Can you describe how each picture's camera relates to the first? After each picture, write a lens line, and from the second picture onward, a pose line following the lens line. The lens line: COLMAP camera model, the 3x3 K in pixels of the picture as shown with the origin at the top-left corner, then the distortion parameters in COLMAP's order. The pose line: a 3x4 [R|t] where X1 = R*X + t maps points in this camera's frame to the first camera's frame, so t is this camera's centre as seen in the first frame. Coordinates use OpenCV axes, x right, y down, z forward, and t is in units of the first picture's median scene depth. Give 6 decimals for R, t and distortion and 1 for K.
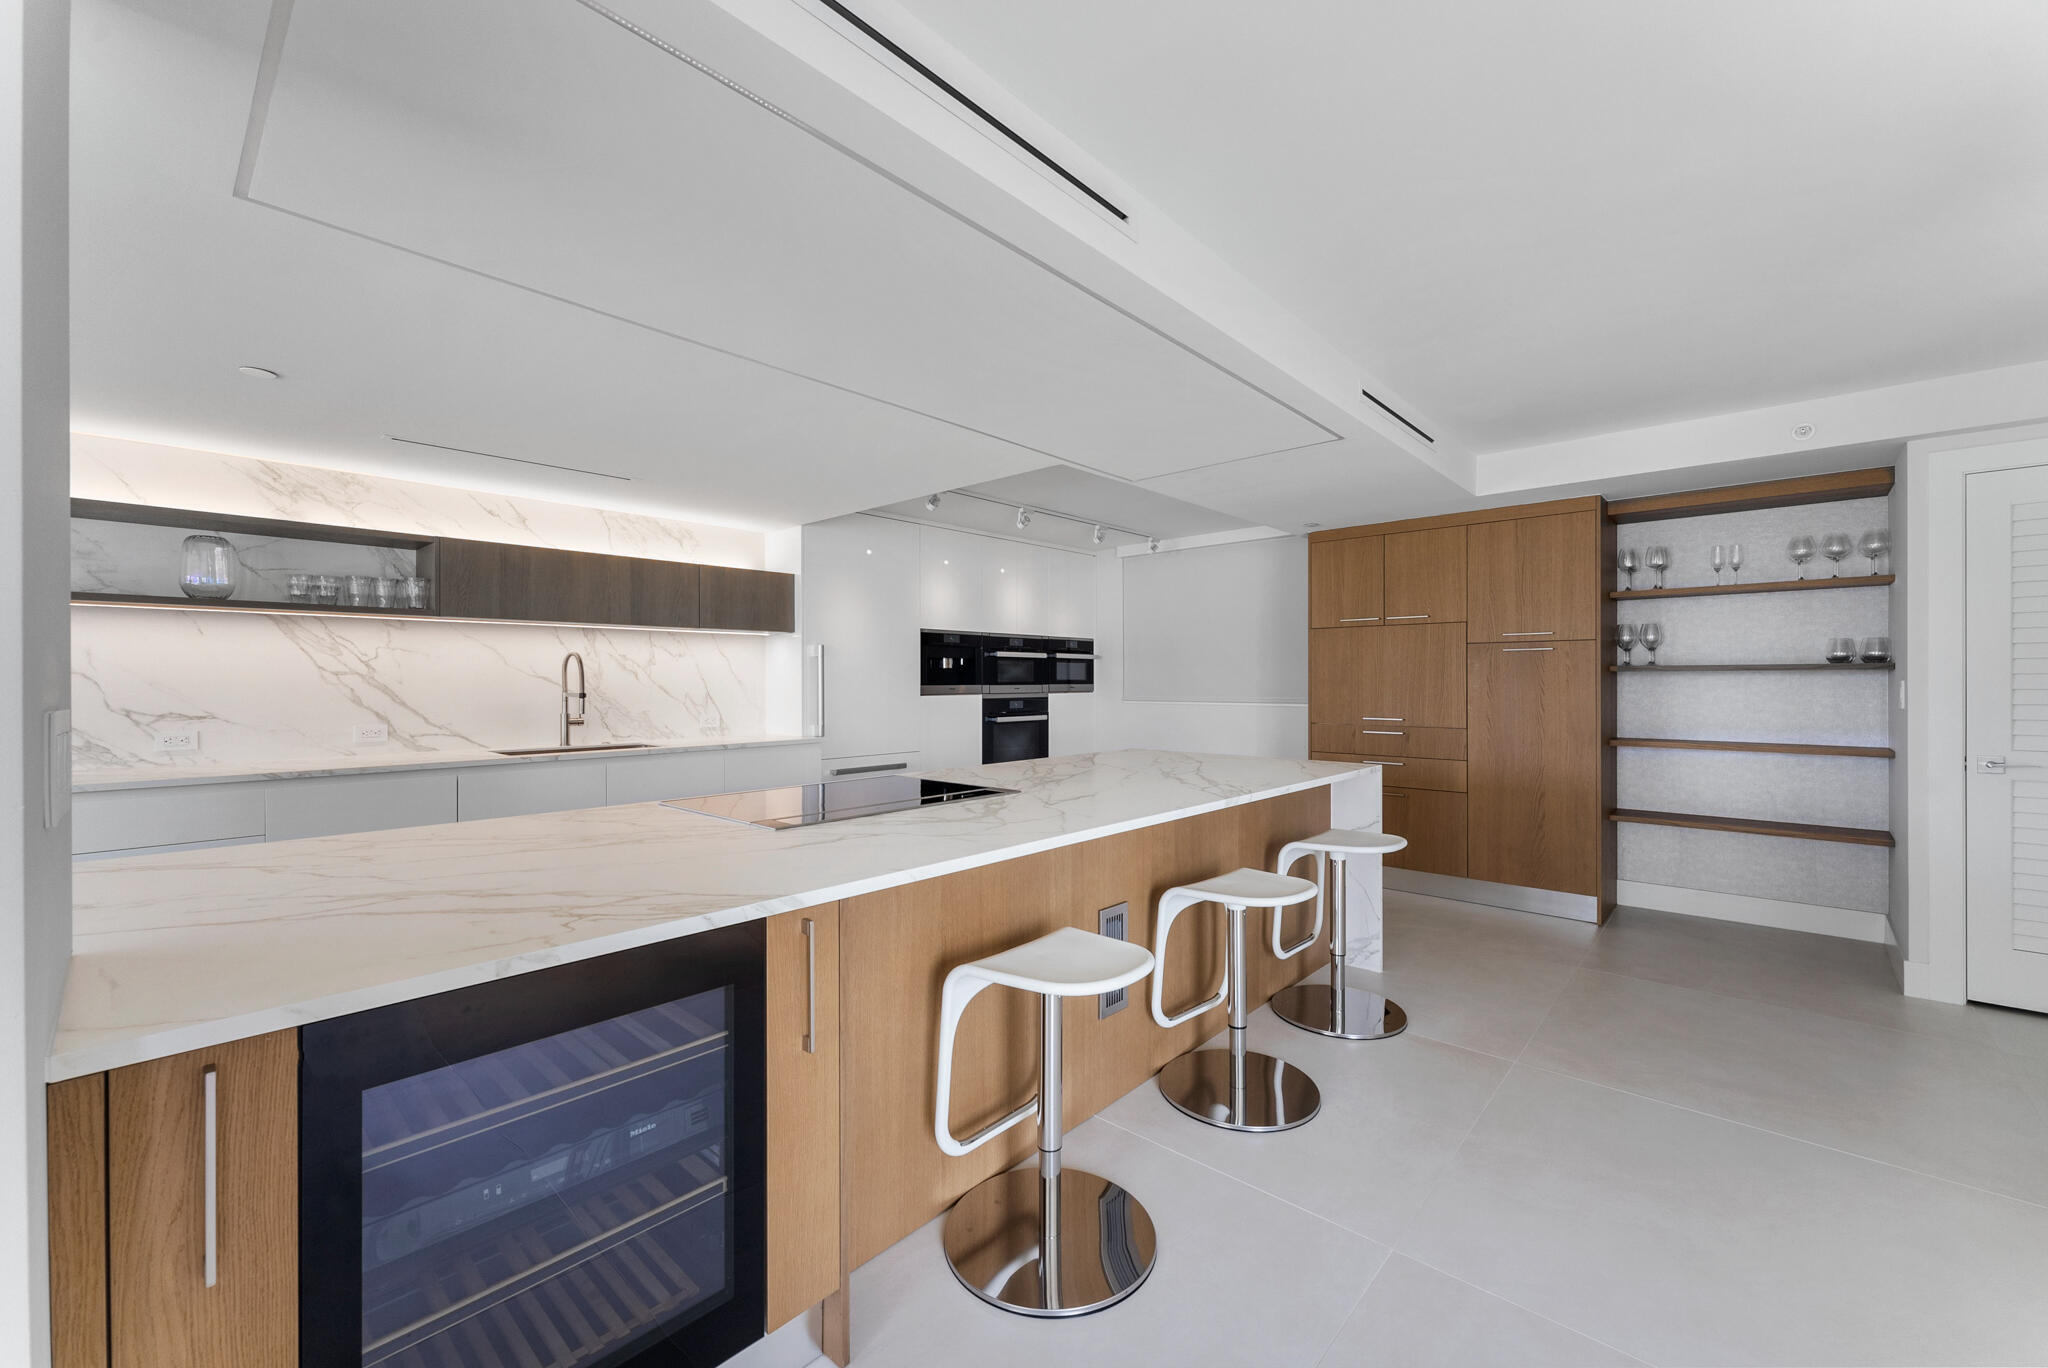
lens RADIAL K [[816.5, 0, 1021.2], [0, 816.5, 682.2], [0, 0, 1]] dist [0.001345, -0.000096]
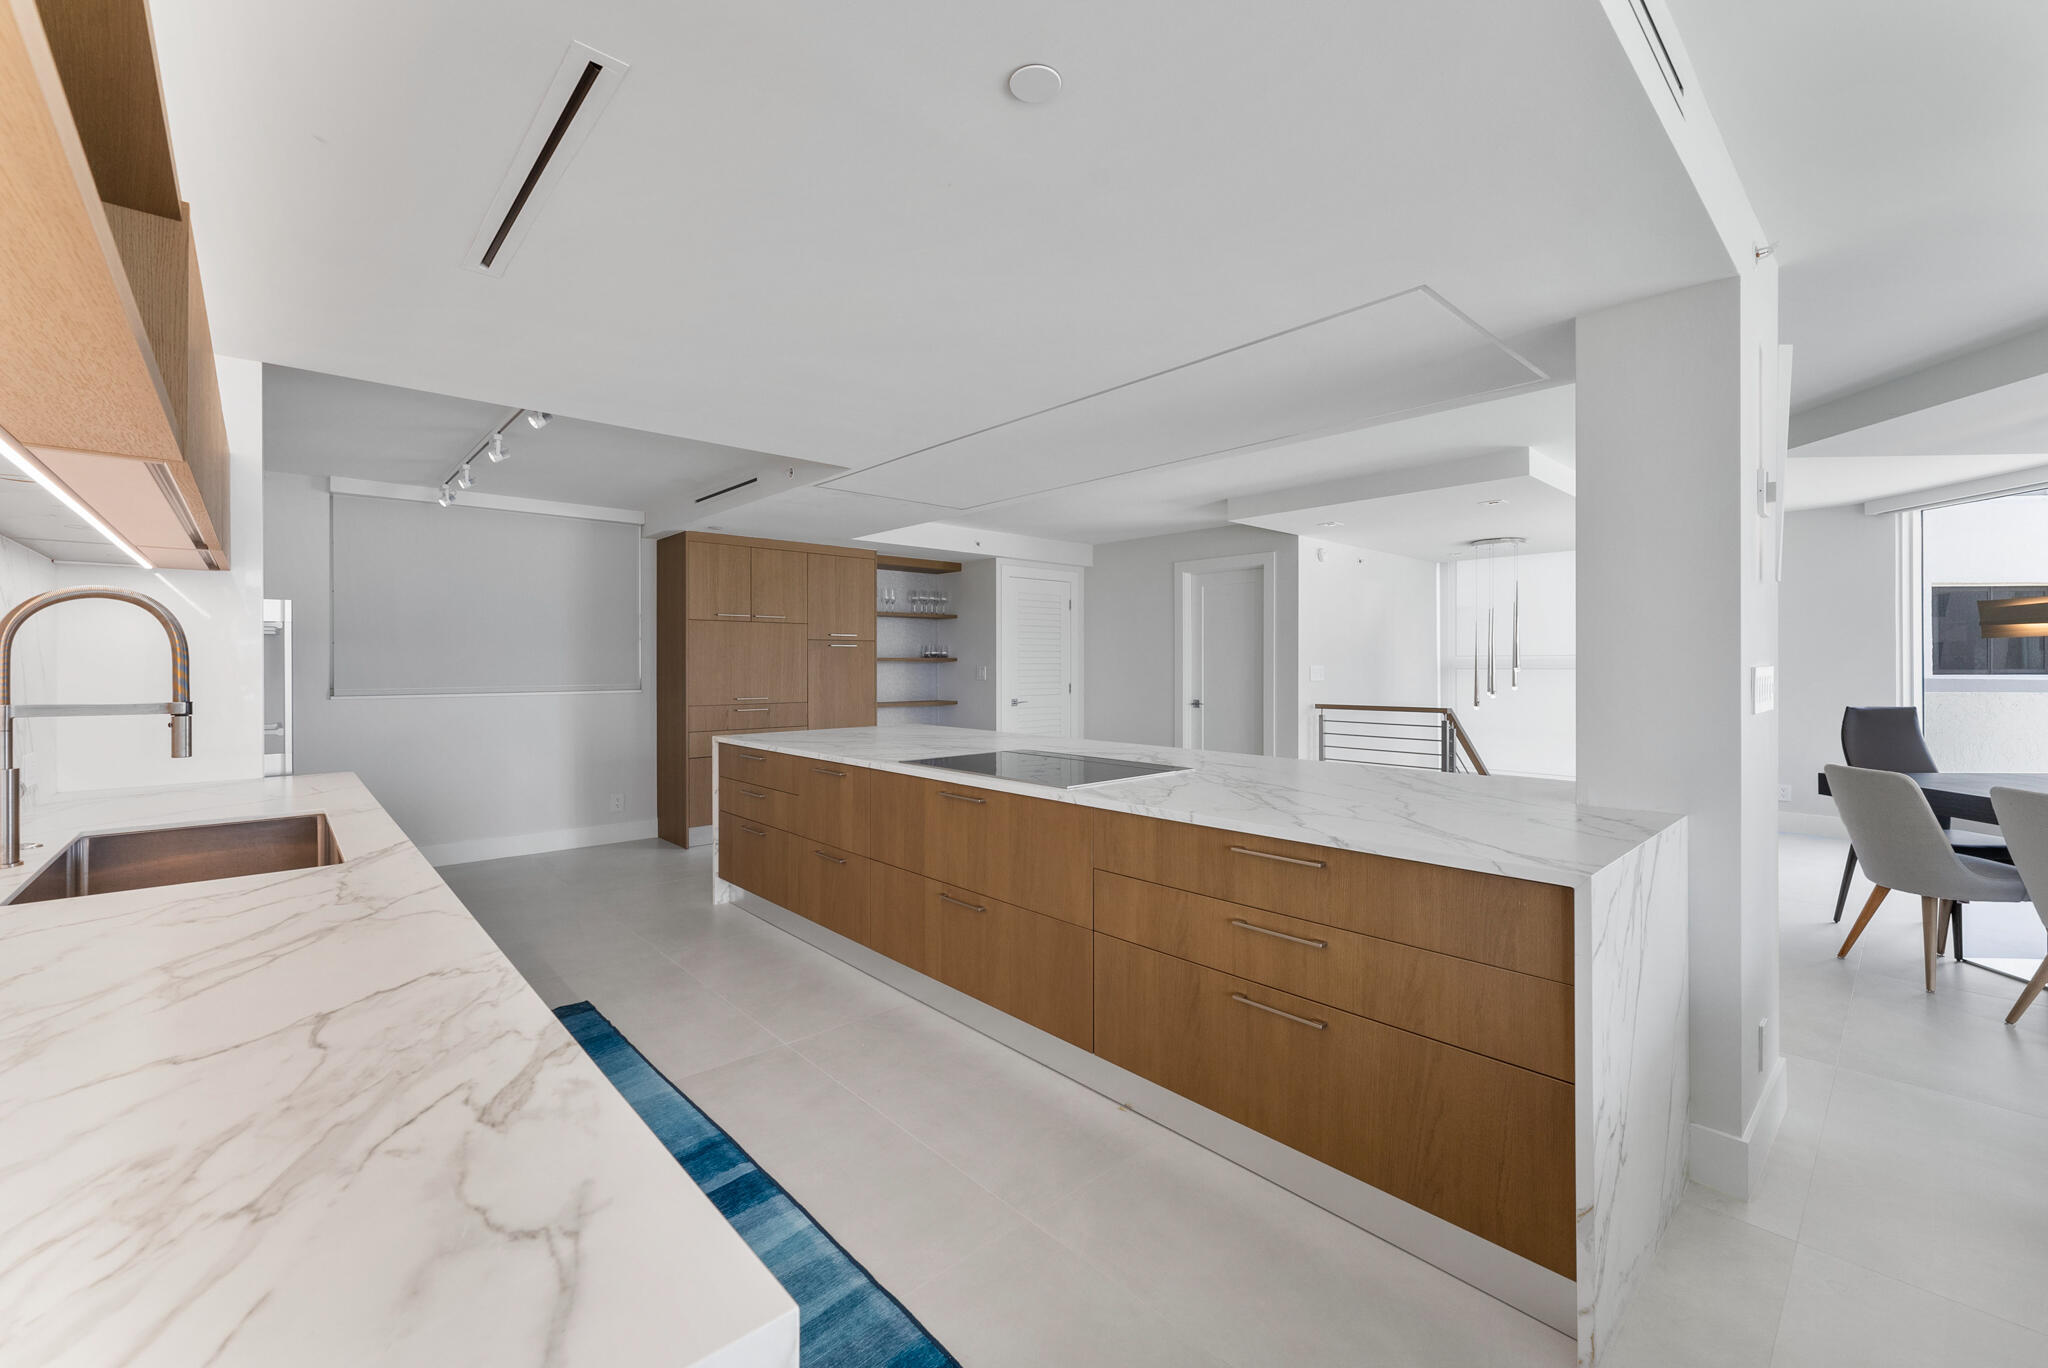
lens RADIAL K [[816.5, 0, 1021.2], [0, 816.5, 682.2], [0, 0, 1]] dist [0.001345, -0.000096]
pose [[0.085010, -0.015345, 0.996262, -0.799565], [0.005468, 0.999874, 0.014934, 0.004986], [-0.996365, 0.004178, 0.085083, 0.548946]]
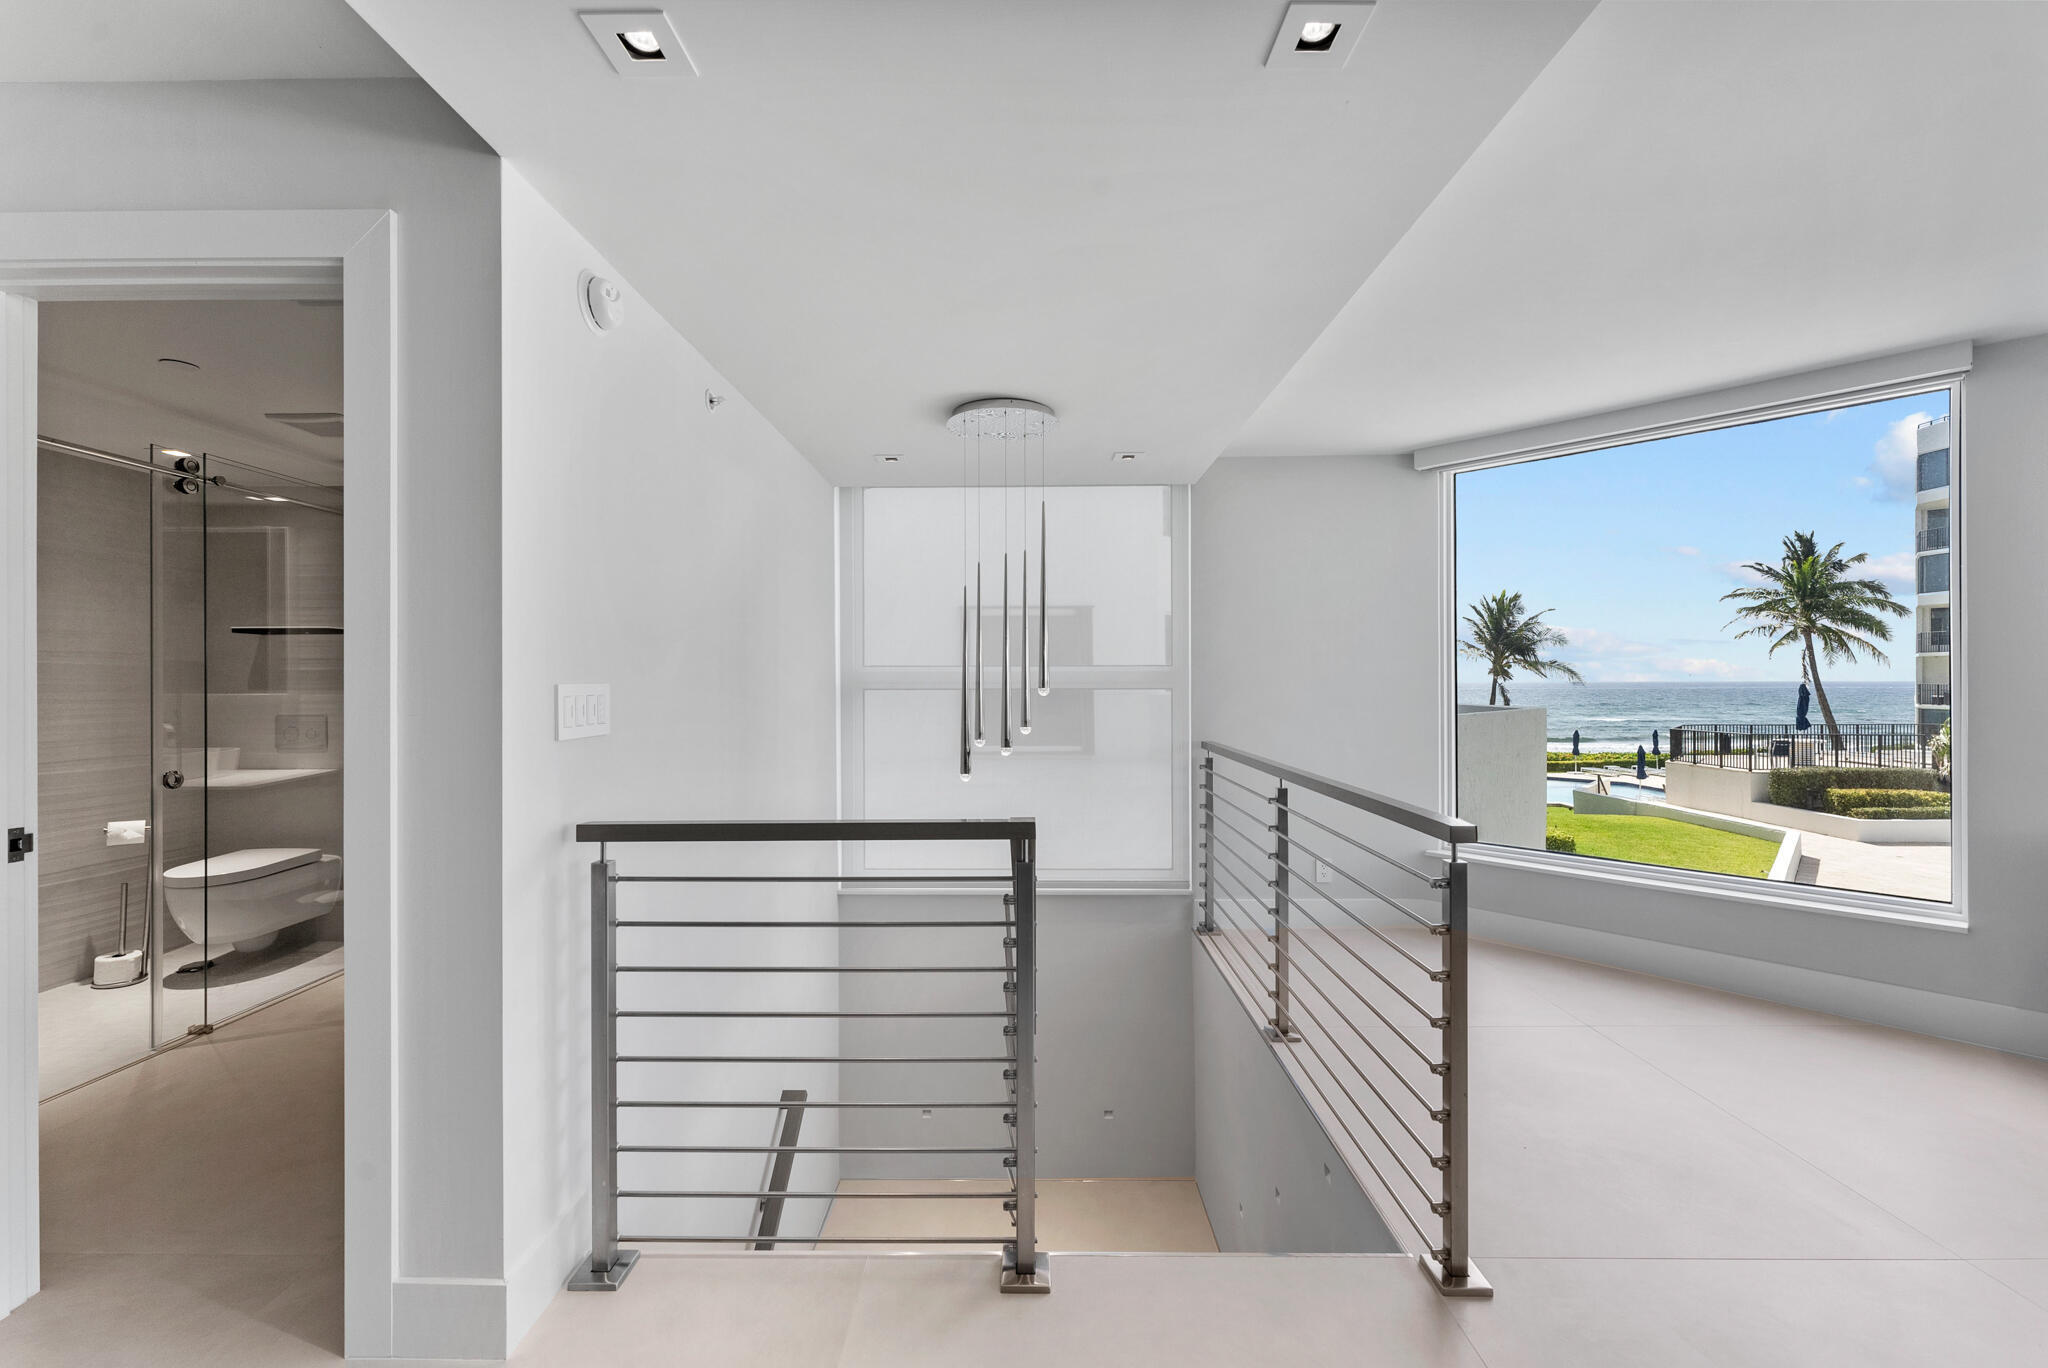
lens RADIAL K [[816.5, 0, 1021.2], [0, 816.5, 682.2], [0, 0, 1]] dist [0.001345, -0.000096]
pose [[-0.669136, -0.001669, 0.743138, 0.241466], [0.002671, 0.999986, 0.004651, -0.000300], [-0.743135, 0.005097, -0.669122, 0.260061]]
